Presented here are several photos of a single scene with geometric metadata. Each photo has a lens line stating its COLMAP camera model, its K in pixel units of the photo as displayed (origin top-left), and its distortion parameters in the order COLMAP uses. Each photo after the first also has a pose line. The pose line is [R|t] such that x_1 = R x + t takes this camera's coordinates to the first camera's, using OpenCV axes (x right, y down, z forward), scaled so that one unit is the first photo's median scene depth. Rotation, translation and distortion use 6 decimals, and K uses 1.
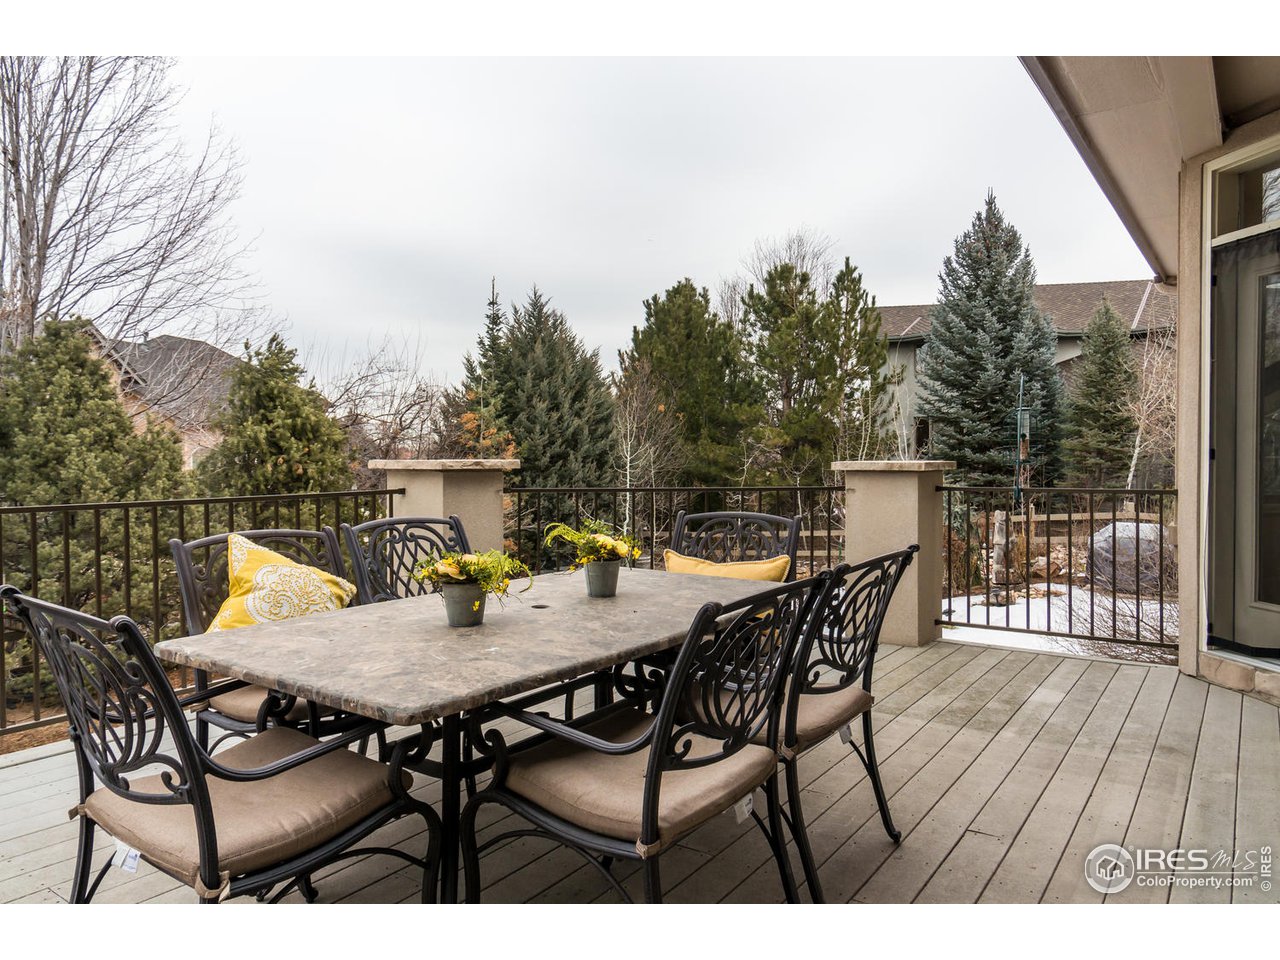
lens RADIAL K [[878.8, 0, 640.0], [0, 878.8, 480.0], [0, 0, 1]] dist [-0.000097, -0.000462]
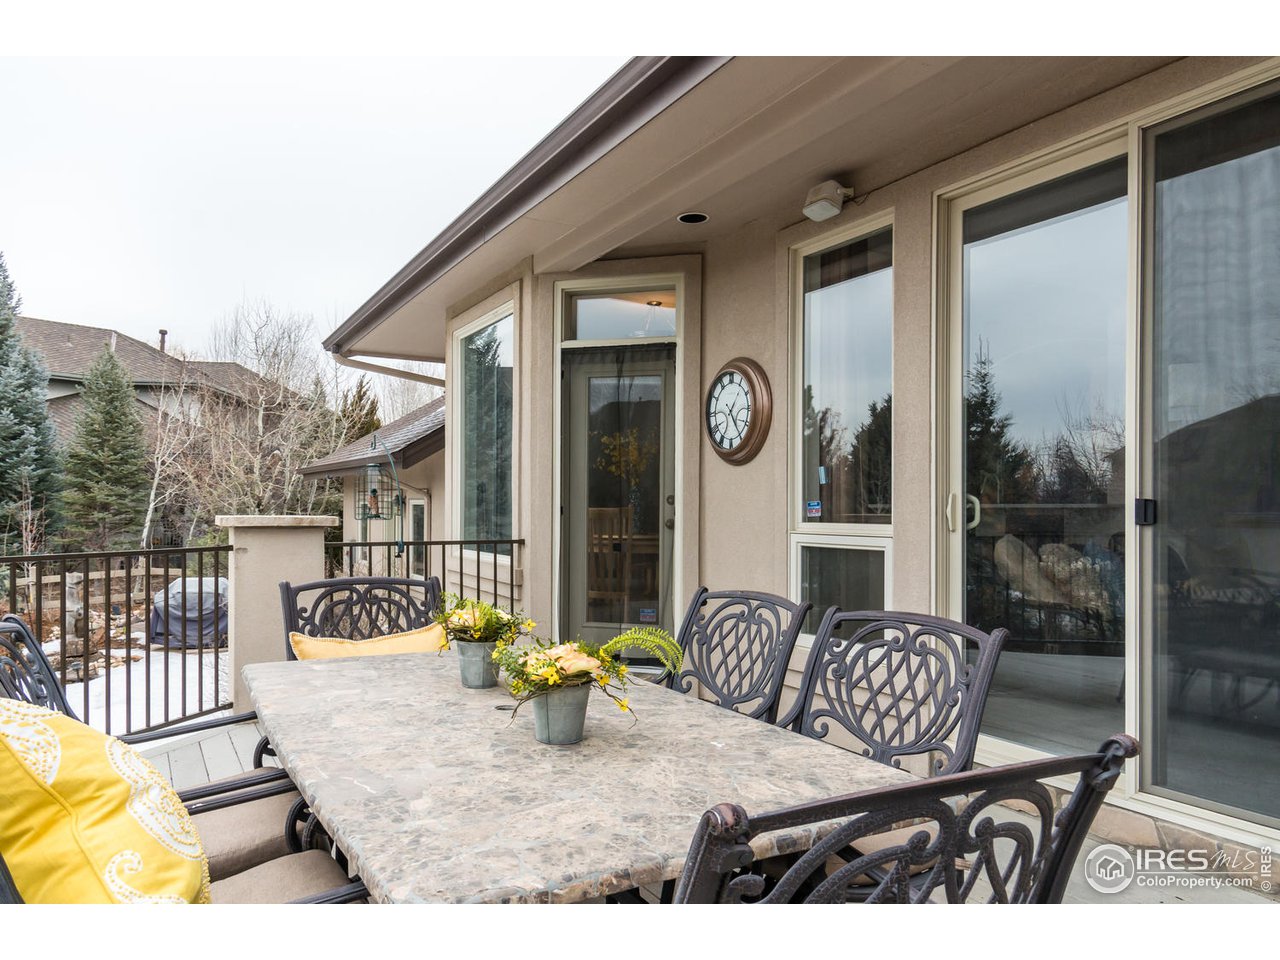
lens RADIAL K [[892.5, 0, 639.1], [0, 892.5, 506.4], [0, 0, 1]] dist [-0.000328, 0.000063]
pose [[0.434543, 0.010790, 0.900587, -0.090918], [0.017931, 0.999626, -0.020629, -0.001494], [-0.900473, 0.025113, 0.434187, 0.068171]]
